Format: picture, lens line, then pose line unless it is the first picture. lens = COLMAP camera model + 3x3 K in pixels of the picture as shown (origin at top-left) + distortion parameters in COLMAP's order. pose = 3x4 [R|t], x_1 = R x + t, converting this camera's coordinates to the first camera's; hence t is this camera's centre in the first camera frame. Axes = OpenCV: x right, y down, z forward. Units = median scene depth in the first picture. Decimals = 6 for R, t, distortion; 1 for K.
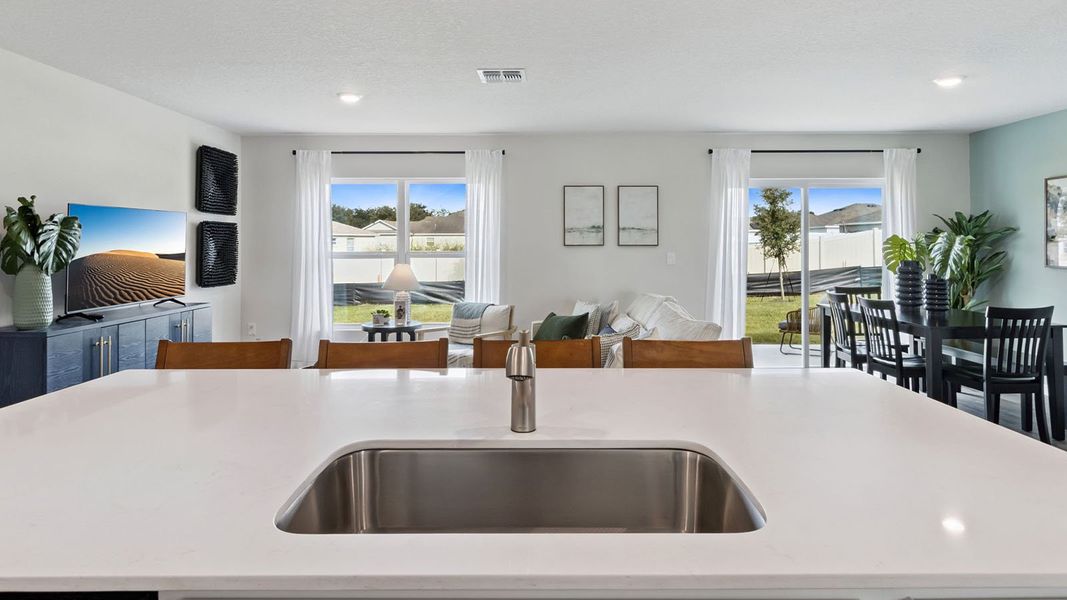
lens RADIAL K [[595.2, 0, 540.7], [0, 595.2, 237.4], [0, 0, 1]] dist [-0.001884, -0.001123]
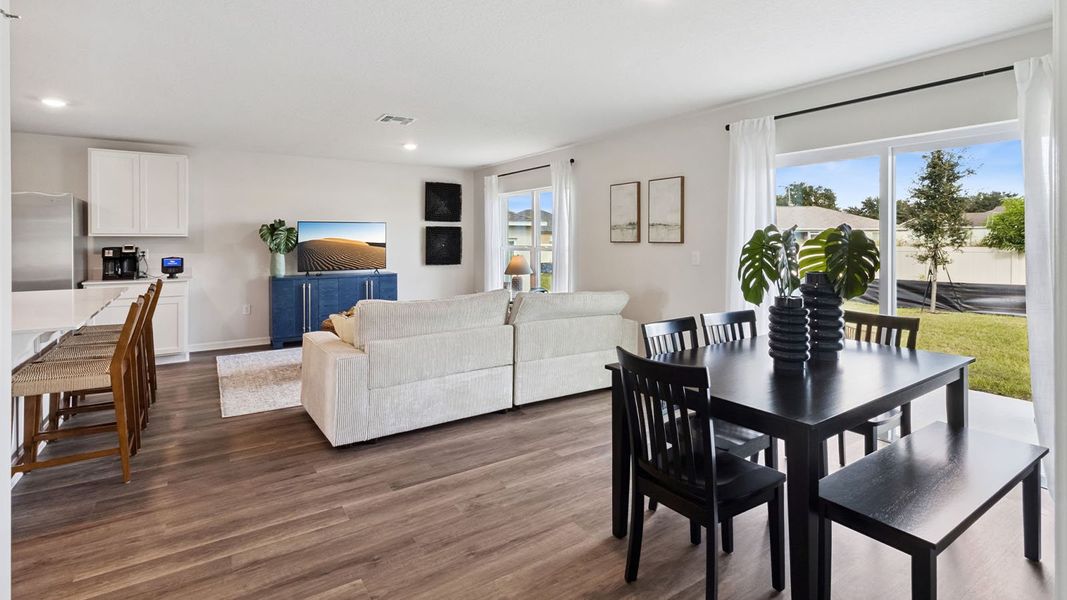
lens RADIAL K [[515.1, 0, 542.7], [0, 515.1, 251.9], [0, 0, 1]] dist [-0.002370, -0.000981]
pose [[0.557320, 0.021492, -0.830020, 0.763951], [0.008608, 0.999462, 0.031660, 0.001254], [0.830253, -0.024790, 0.556835, 0.410640]]
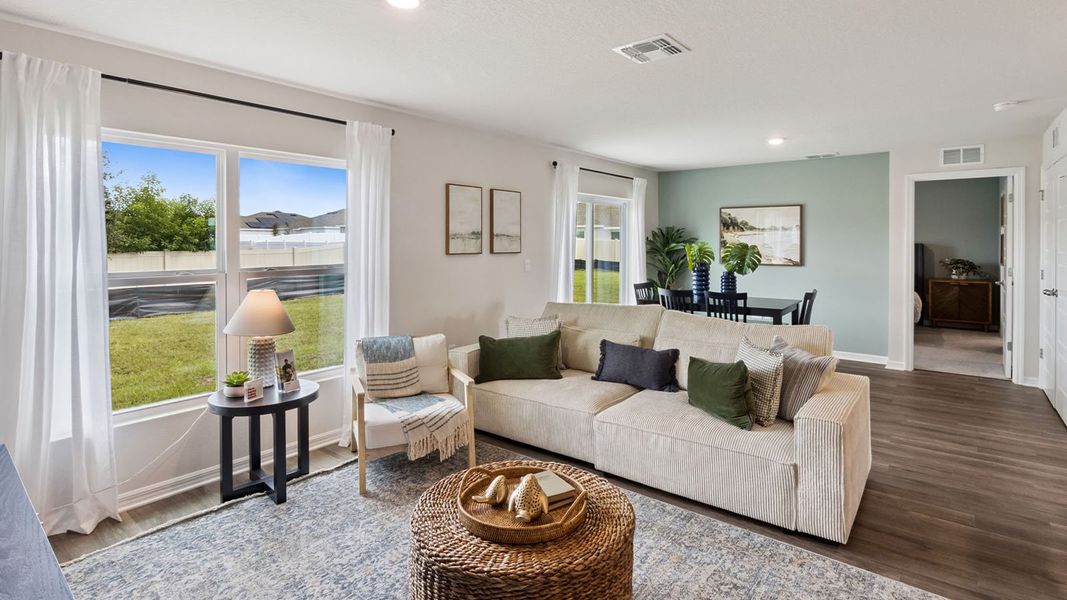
lens RADIAL K [[515.1, 0, 542.7], [0, 515.1, 251.9], [0, 0, 1]] dist [-0.002370, -0.000981]
pose [[0.620533, -0.015357, 0.784030, -0.476341], [-0.009116, 0.999599, 0.026795, -0.011139], [-0.784128, -0.023774, 0.620144, 0.458123]]
